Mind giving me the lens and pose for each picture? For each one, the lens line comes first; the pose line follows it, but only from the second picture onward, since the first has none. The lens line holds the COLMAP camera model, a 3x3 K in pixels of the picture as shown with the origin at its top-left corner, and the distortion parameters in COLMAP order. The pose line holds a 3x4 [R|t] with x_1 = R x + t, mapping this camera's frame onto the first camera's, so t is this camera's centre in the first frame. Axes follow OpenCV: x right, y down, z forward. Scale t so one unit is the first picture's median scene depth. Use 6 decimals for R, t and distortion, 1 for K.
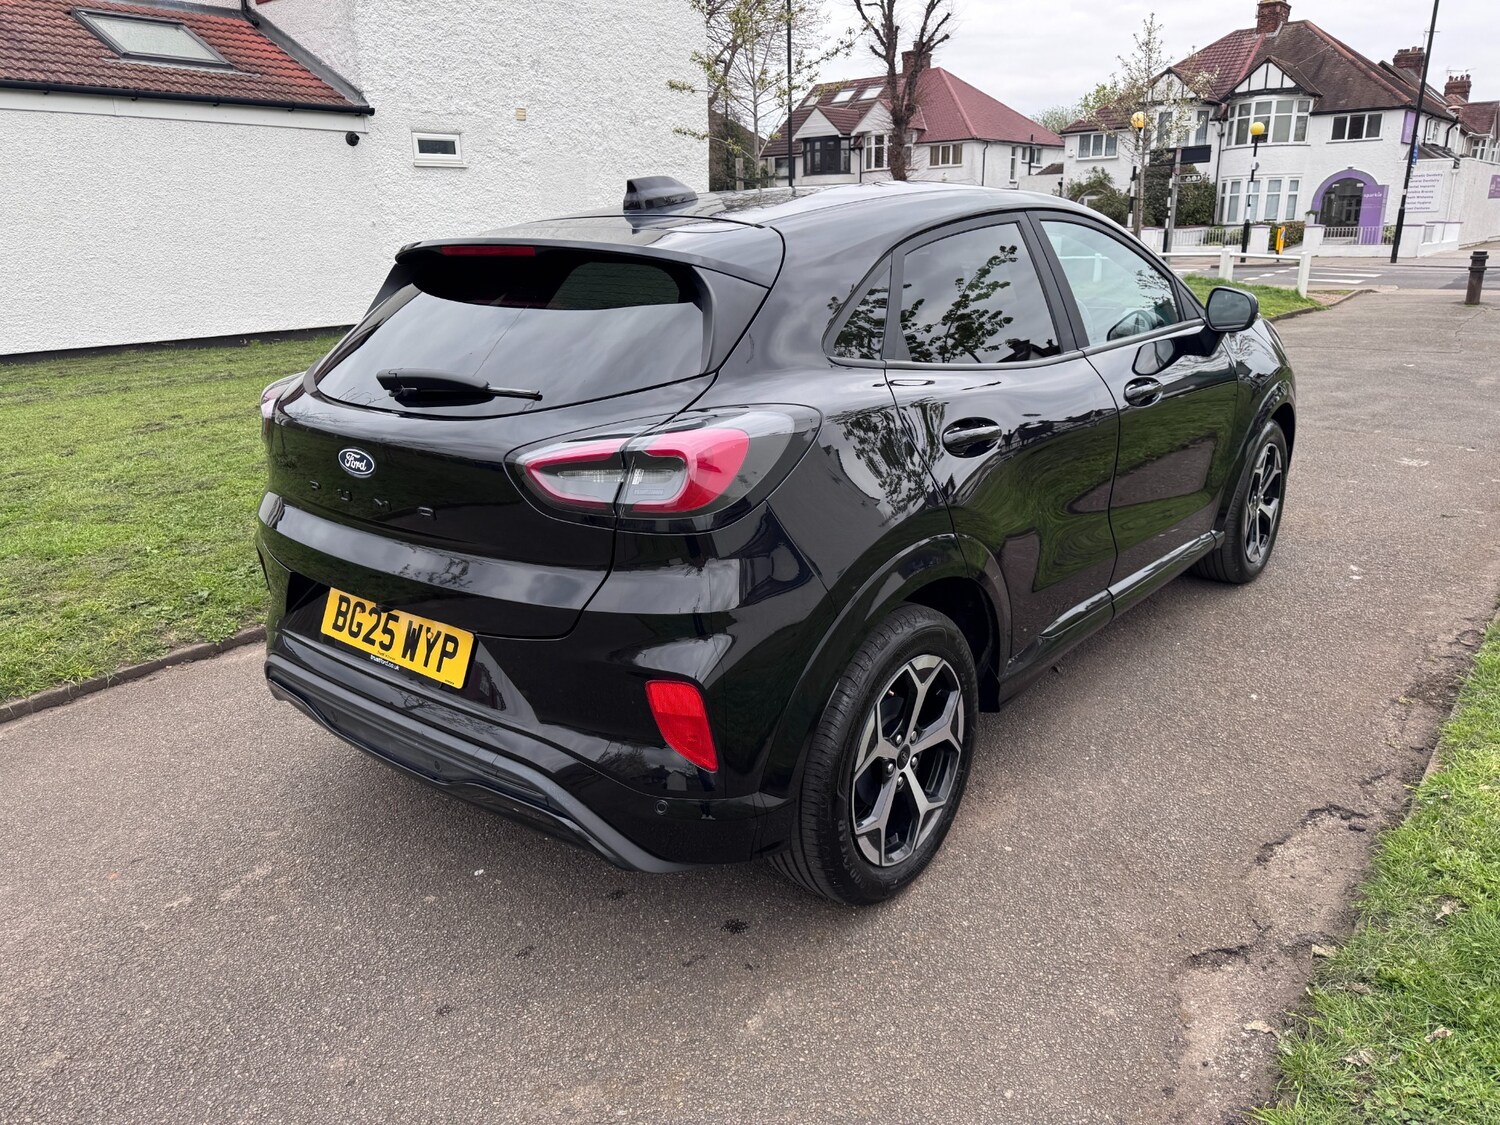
lens RADIAL K [[1111.4, 0, 729.2], [0, 1111.4, 559.0], [0, 0, 1]] dist [0.010681, -0.010466]
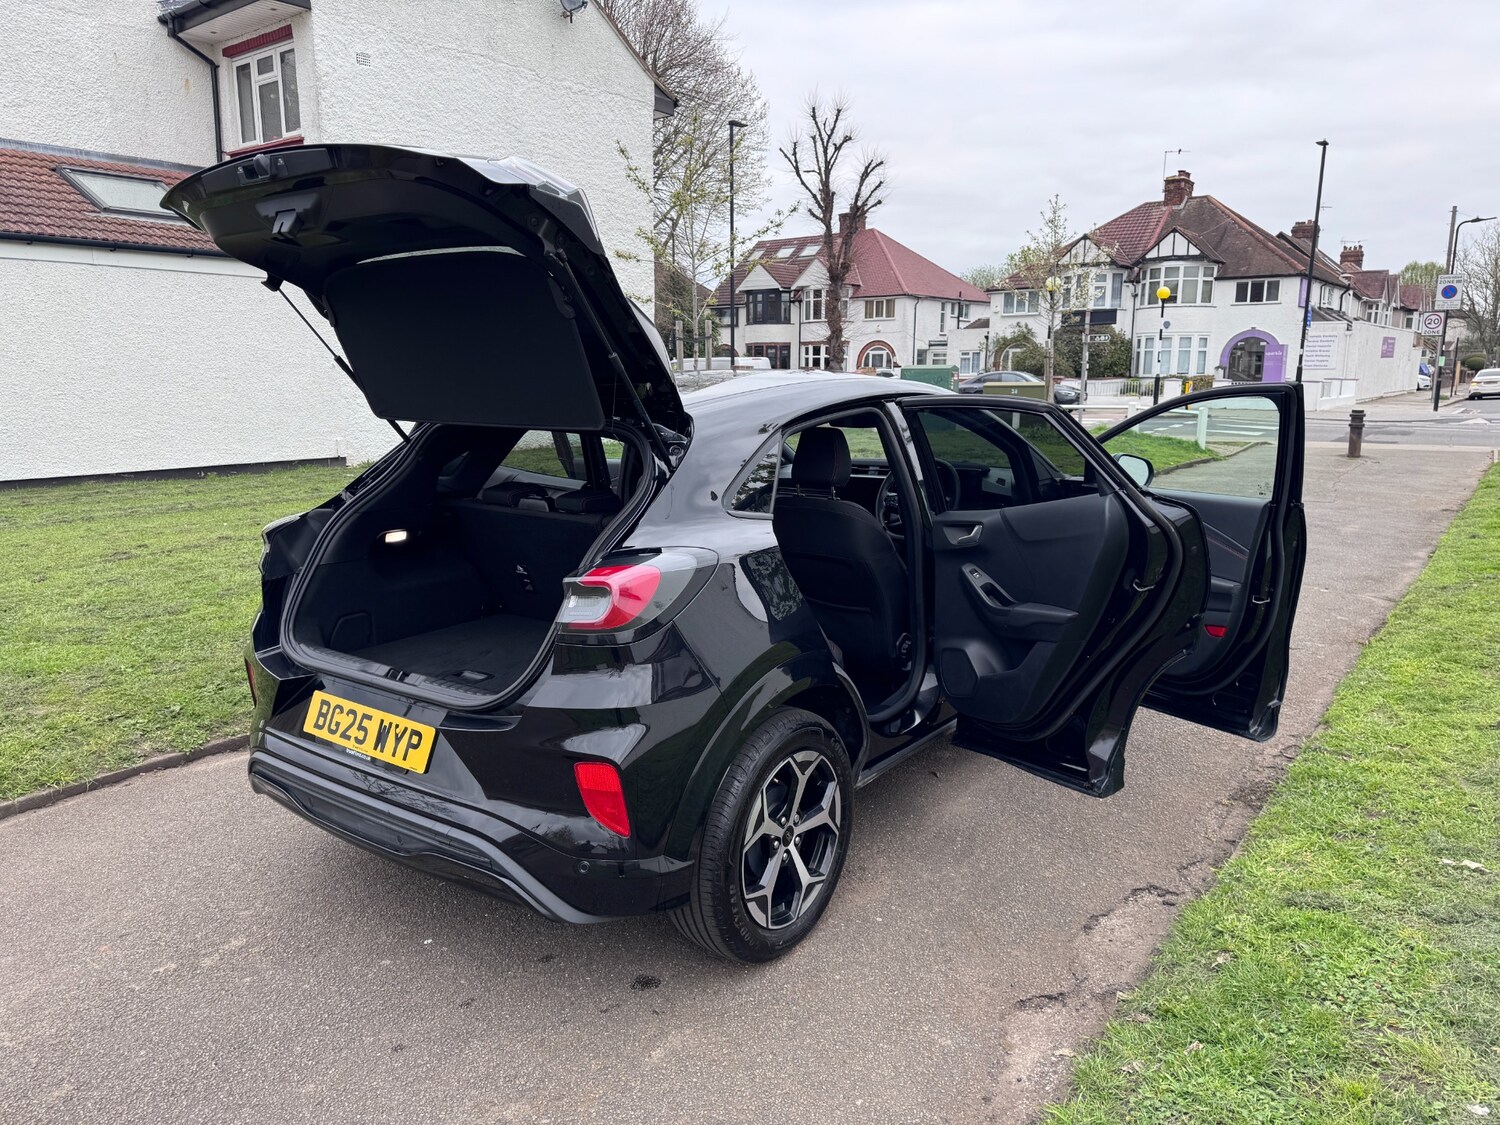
lens RADIAL K [[1104.0, 0, 720.7], [0, 1104.0, 566.1], [0, 0, 1]] dist [0.066929, -0.091989]
pose [[0.999065, 0.011793, 0.041584, 0.021143], [-0.007027, 0.993578, -0.112928, 0.015801], [-0.042649, 0.112530, 0.992733, -0.163451]]
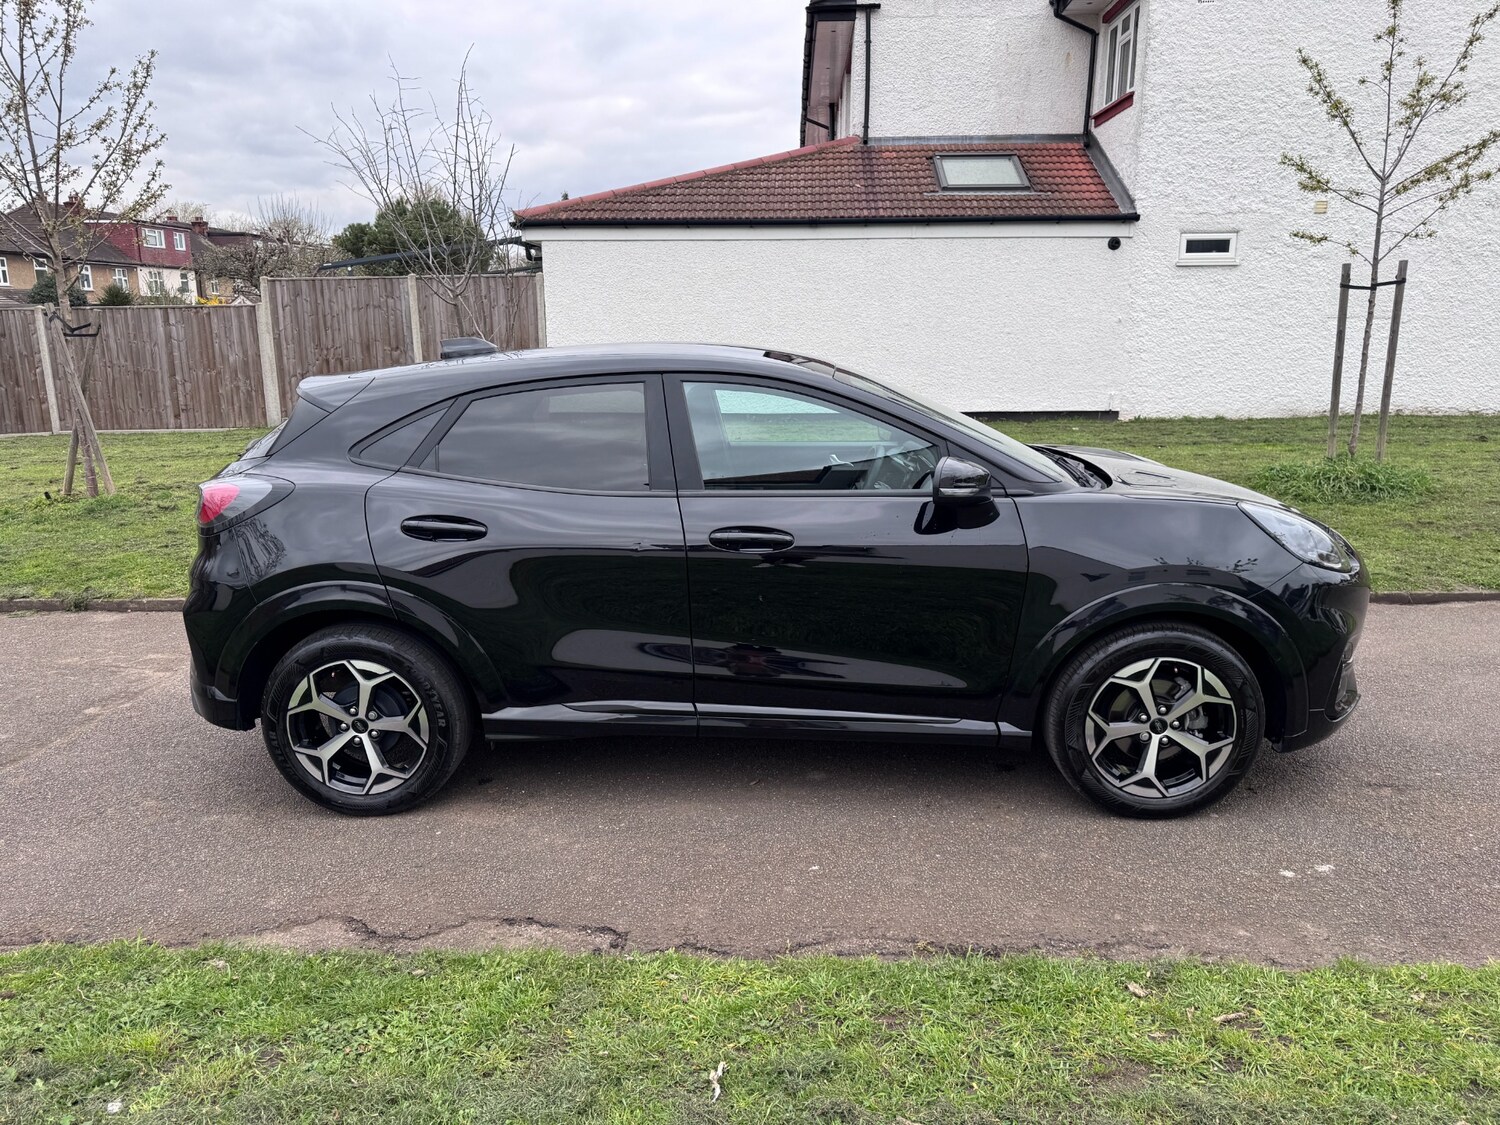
lens RADIAL K [[1079.7, 0, 694.3], [0, 1079.7, 560.8], [0, 0, 1]] dist [0.001959, -0.007098]
pose [[0.581129, 0.191917, -0.790859, 1.094575], [-0.234153, 0.970133, 0.063364, -0.170196], [0.779398, 0.148359, 0.608710, 0.304359]]
